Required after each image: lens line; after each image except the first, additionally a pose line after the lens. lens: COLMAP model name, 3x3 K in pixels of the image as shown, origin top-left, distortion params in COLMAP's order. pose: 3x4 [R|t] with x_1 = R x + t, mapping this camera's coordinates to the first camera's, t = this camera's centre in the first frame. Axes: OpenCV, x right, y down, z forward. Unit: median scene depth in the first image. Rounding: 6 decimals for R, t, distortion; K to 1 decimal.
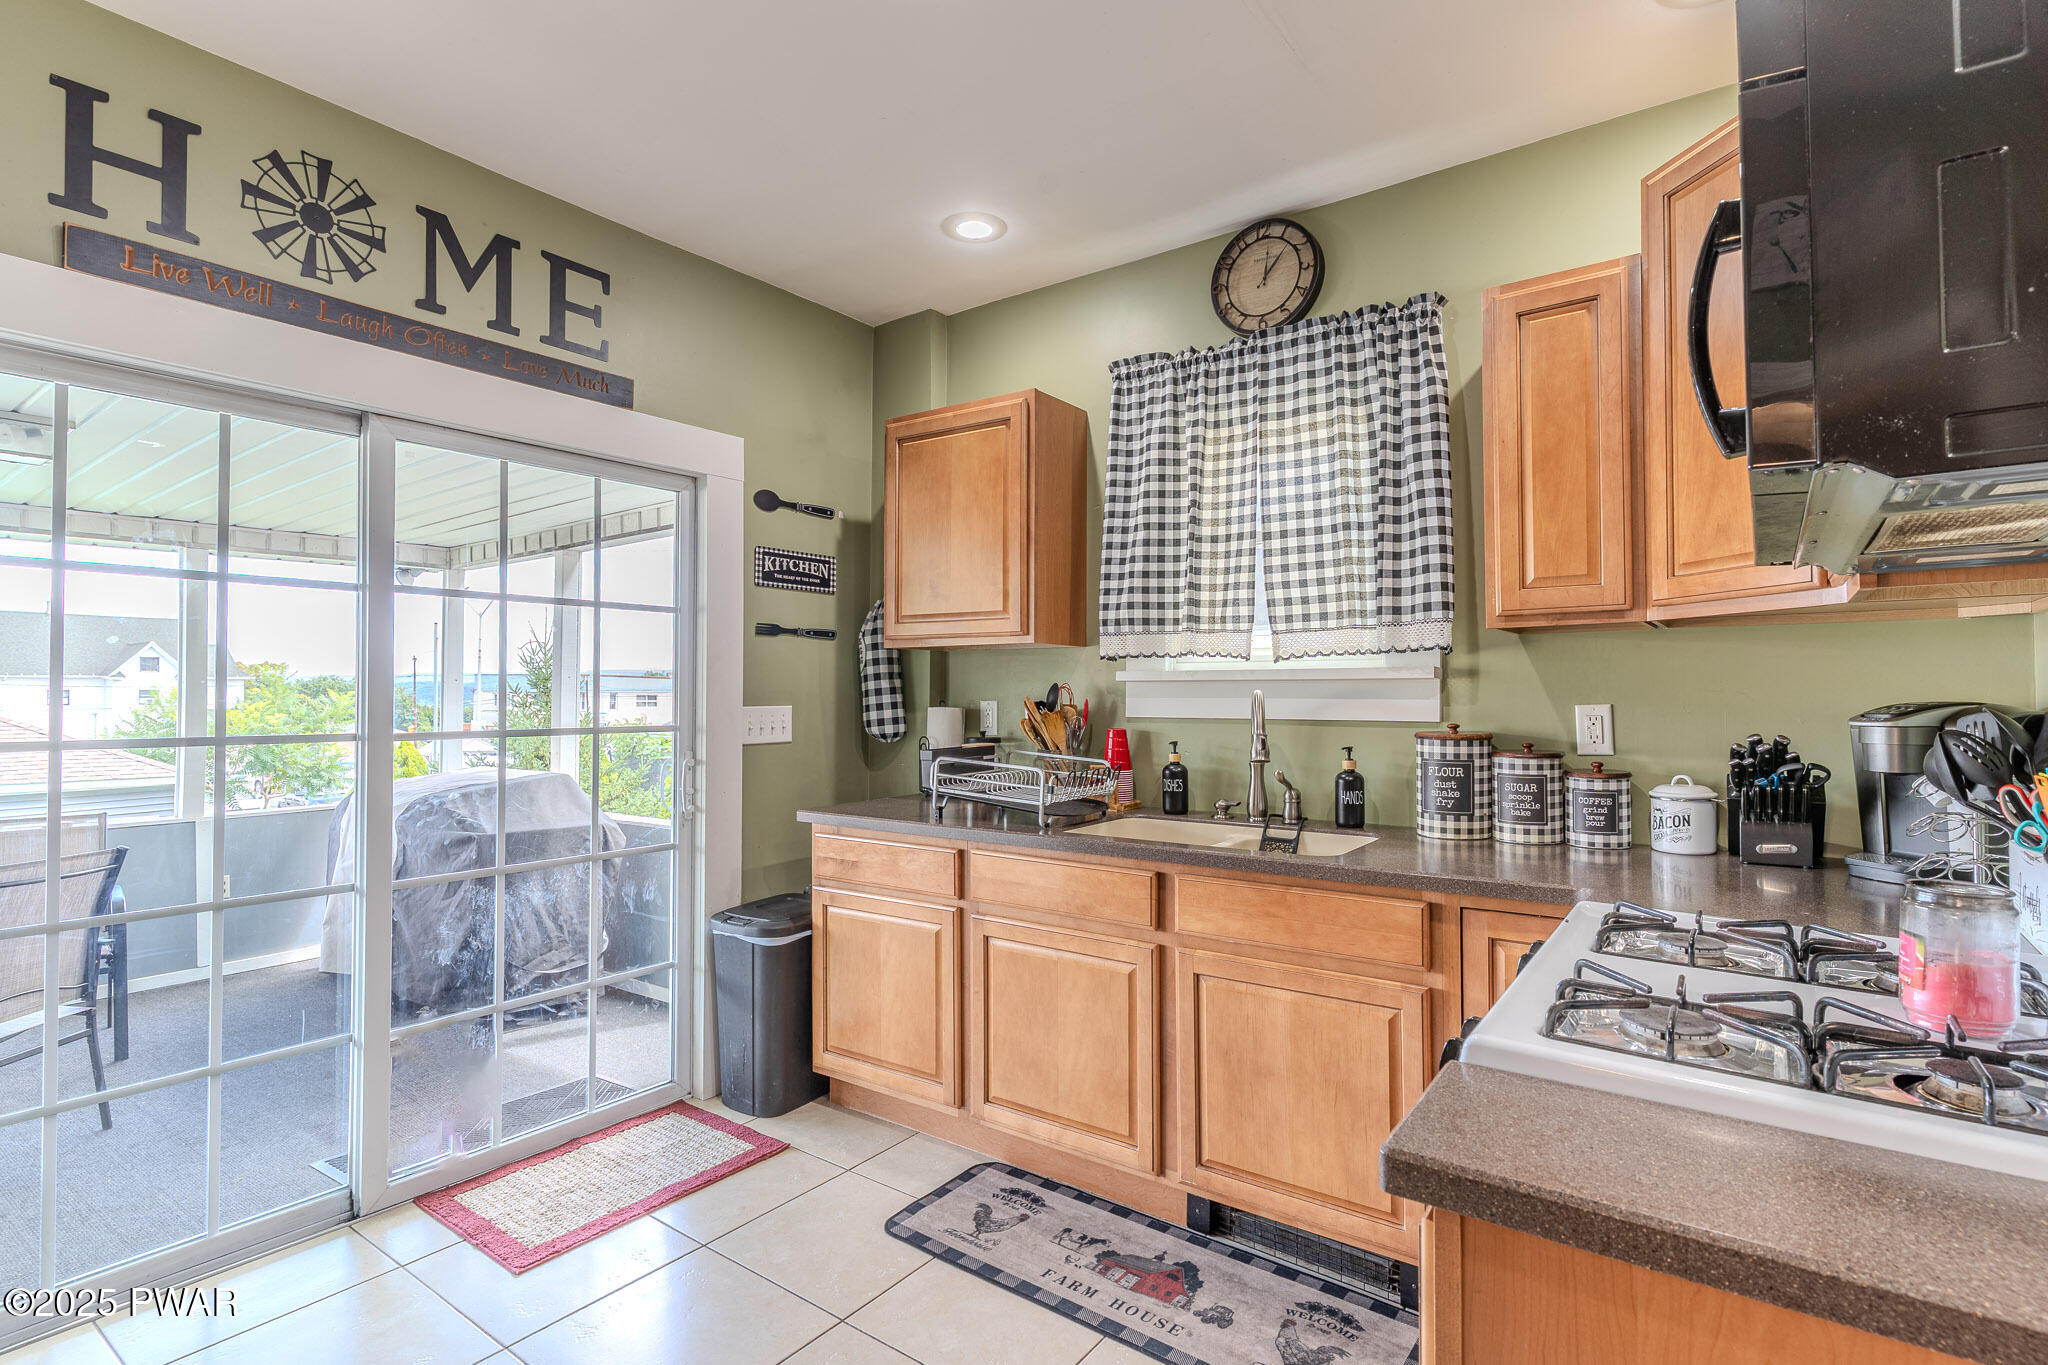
lens RADIAL K [[1001.1, 0, 1024.0], [0, 1001.1, 682.5], [0, 0, 1]] dist [0.035674, 0.000215]
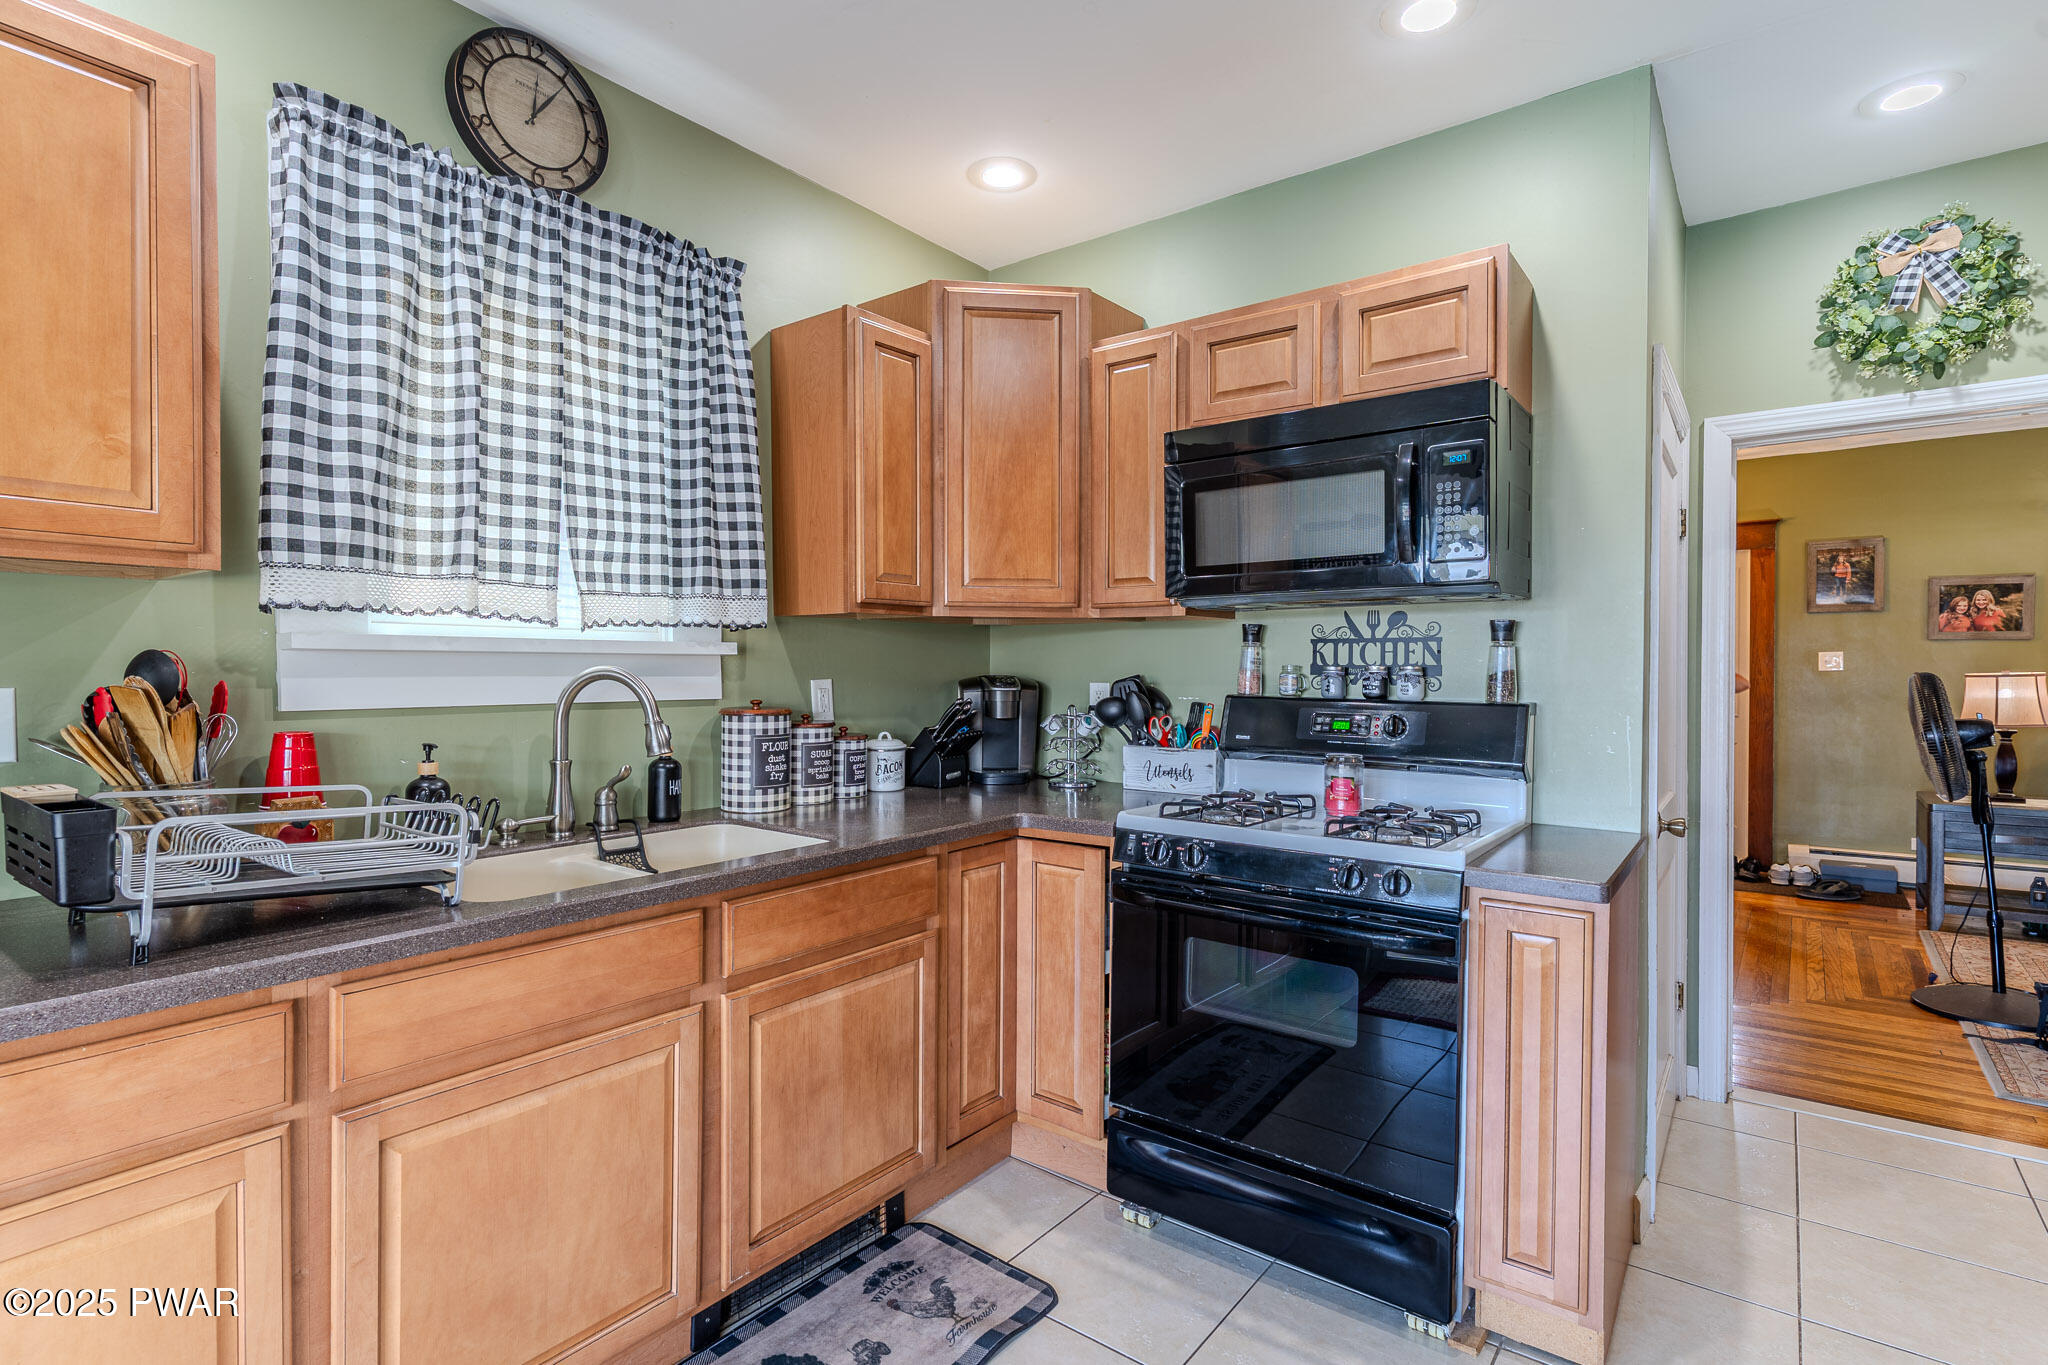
lens RADIAL K [[988.9, 0, 1024.0], [0, 988.9, 682.5], [0, 0, 1]] dist [-0.001423, 0.000504]
pose [[0.021896, -0.014897, 0.999649, -0.571109], [-0.015183, 0.999769, 0.015231, 0.003665], [-0.999645, -0.015511, 0.021665, 0.706550]]
